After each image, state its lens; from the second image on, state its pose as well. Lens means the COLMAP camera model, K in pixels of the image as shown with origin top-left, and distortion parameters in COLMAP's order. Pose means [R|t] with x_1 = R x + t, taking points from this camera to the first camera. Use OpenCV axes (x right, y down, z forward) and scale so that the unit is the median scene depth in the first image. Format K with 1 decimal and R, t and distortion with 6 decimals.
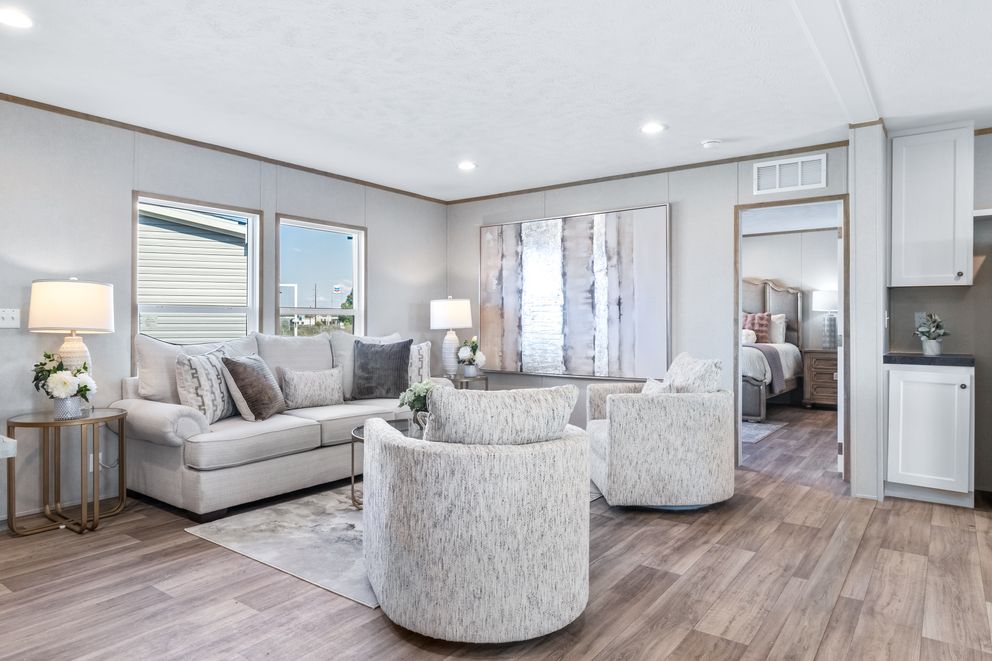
lens RADIAL K [[621.8, 0, 497.4], [0, 621.8, 321.1], [0, 0, 1]] dist [0.002031, -0.001871]
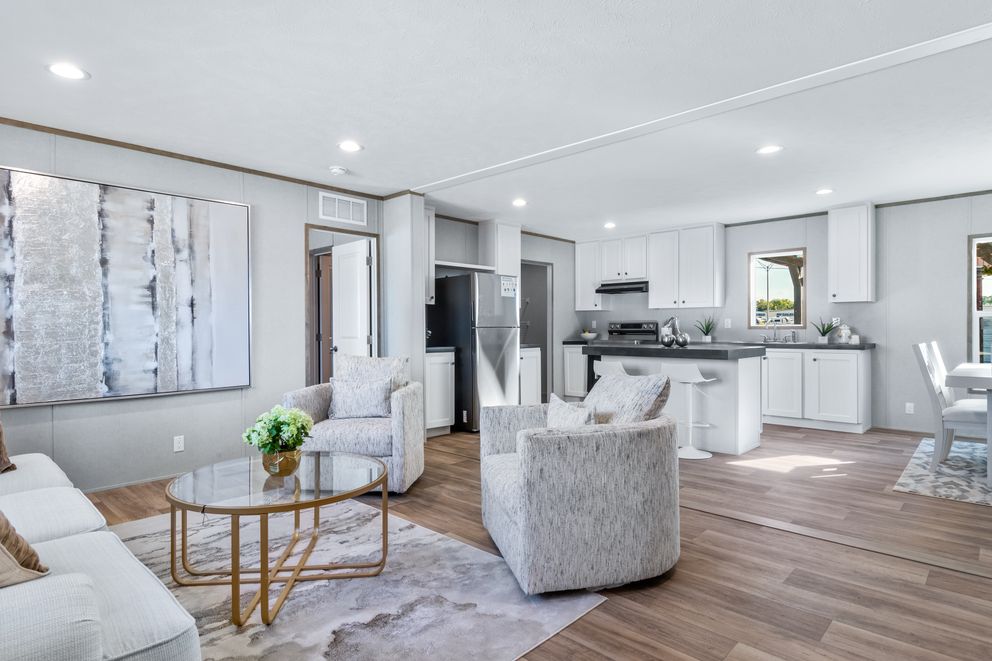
lens RADIAL K [[539.0, 0, 496.0], [0, 539.0, 330.5], [0, 0, 1]] dist [0.001705, 0.000260]
pose [[0.119663, -0.004638, 0.992804, -0.508563], [0.002062, 0.999988, 0.004423, 0.005152], [-0.992812, 0.001518, 0.119671, 0.496523]]
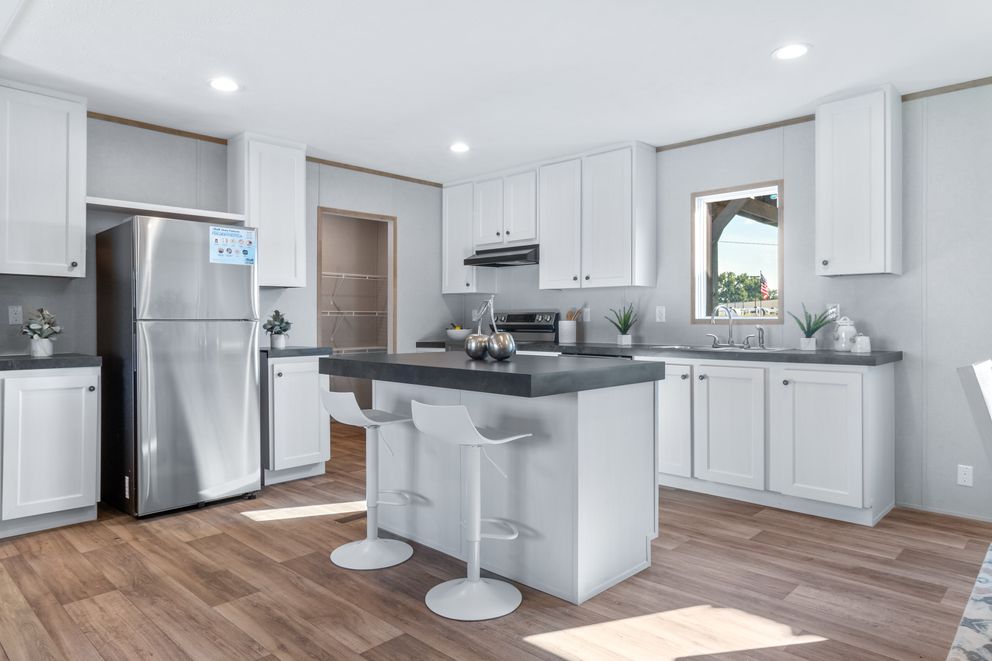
lens RADIAL K [[621.8, 0, 497.4], [0, 621.8, 321.1], [0, 0, 1]] dist [0.002031, -0.001871]
pose [[0.127838, -0.001773, 0.991794, -0.053010], [-0.000155, 0.999998, 0.001808, 0.003362], [-0.991795, -0.000385, 0.127837, 0.210376]]
